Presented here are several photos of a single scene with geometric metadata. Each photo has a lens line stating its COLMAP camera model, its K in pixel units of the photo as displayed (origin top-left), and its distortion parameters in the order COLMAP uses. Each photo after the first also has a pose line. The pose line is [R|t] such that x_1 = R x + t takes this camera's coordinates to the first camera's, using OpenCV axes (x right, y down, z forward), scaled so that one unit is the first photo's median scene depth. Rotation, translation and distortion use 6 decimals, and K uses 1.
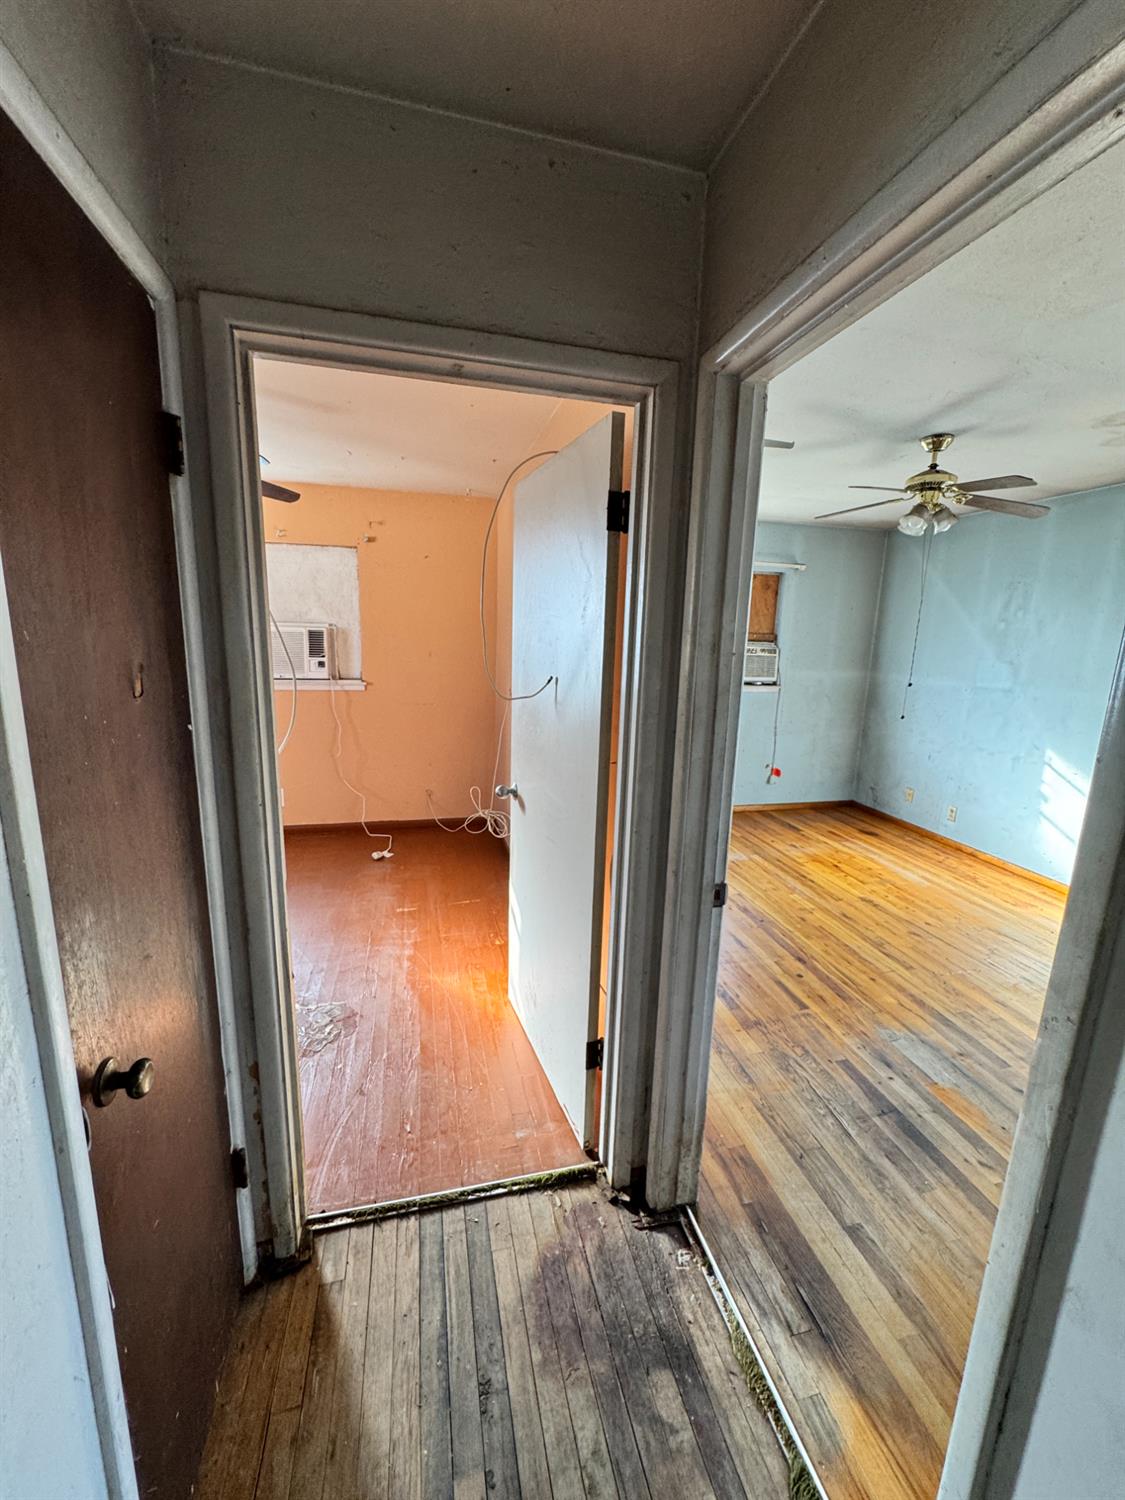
lens RADIAL K [[599.0, 0, 561.5], [0, 599.0, 747.8], [0, 0, 1]] dist [-0.001987, -0.000117]
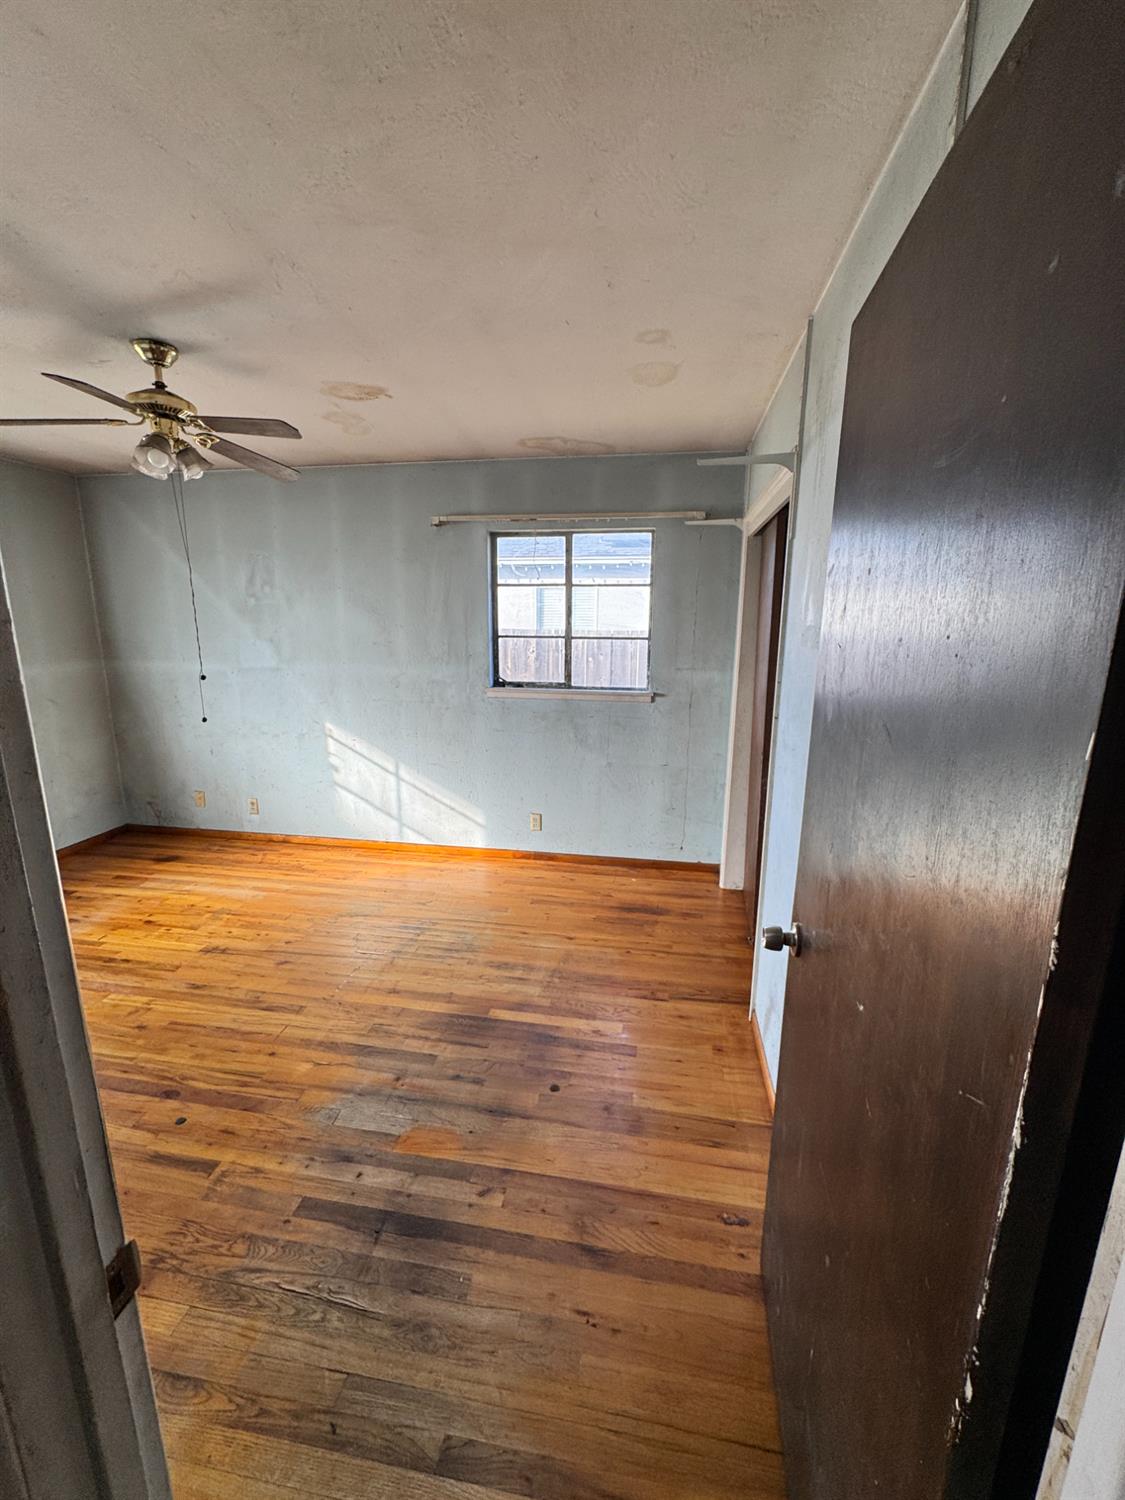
lens RADIAL K [[599.0, 0, 564.6], [0, 599.0, 748.6], [0, 0, 1]] dist [-0.001987, -0.000117]
pose [[0.389572, -0.217971, 0.894831, 0.050732], [0.181735, 0.970680, 0.157327, -0.054644], [-0.902888, 0.101332, 0.417763, 0.269886]]
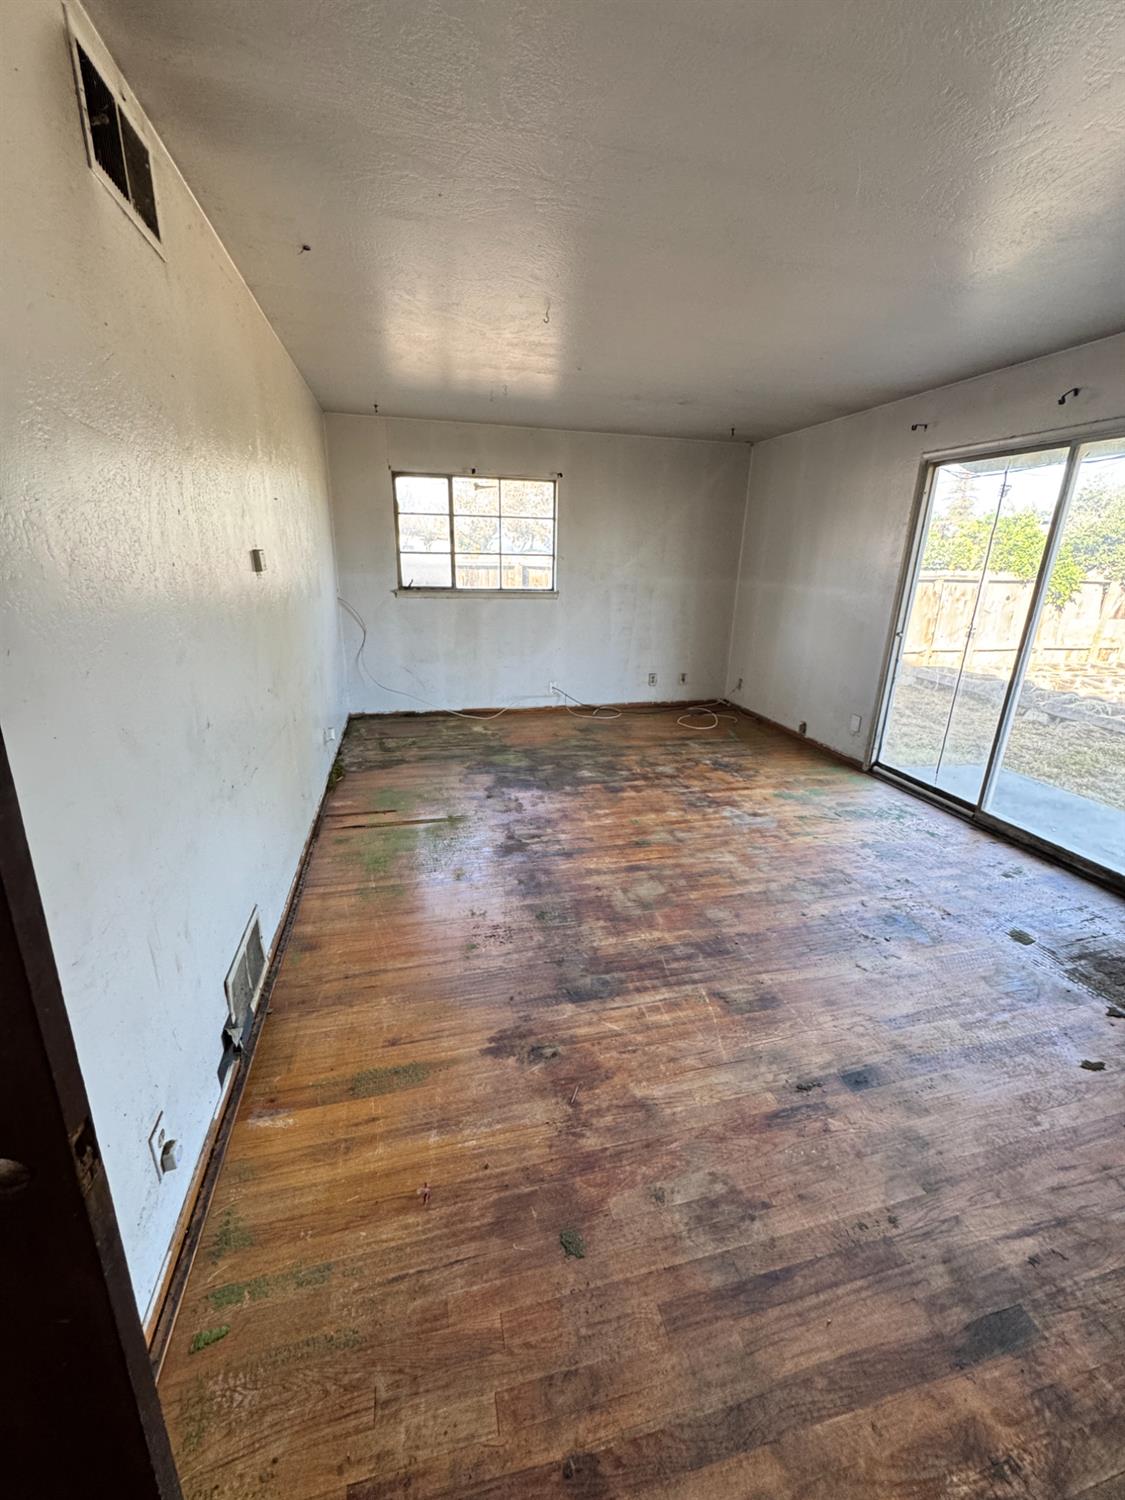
lens RADIAL K [[599.0, 0, 560.5], [0, 599.0, 746.1], [0, 0, 1]] dist [-0.001987, -0.000117]
pose [[-0.007180, -0.338340, 0.940996, -0.642083], [0.174432, 0.926170, 0.334340, -0.092193], [-0.984643, 0.166541, 0.052367, 0.459845]]
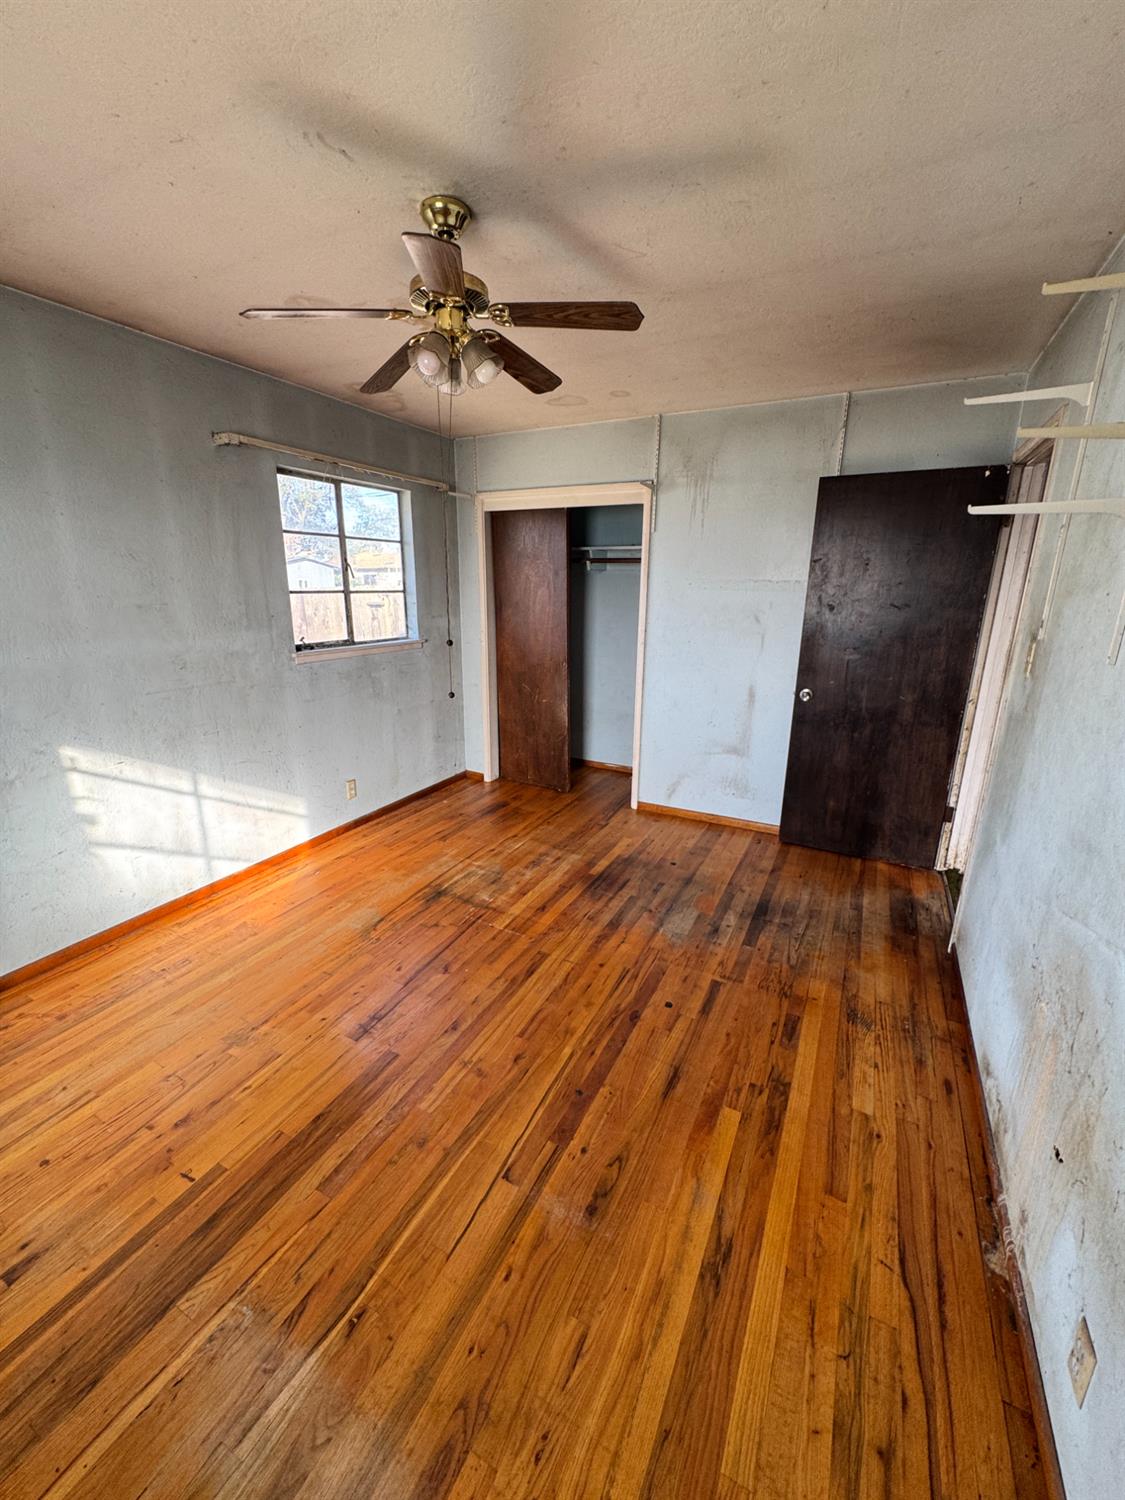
lens RADIAL K [[599.0, 0, 561.4], [0, 599.0, 749.0], [0, 0, 1]] dist [-0.001987, -0.000117]
pose [[-0.754703, -0.210203, 0.621481, 0.075767], [0.095796, 0.901823, 0.421354, -0.270906], [-0.649036, 0.377532, -0.660471, 1.437975]]
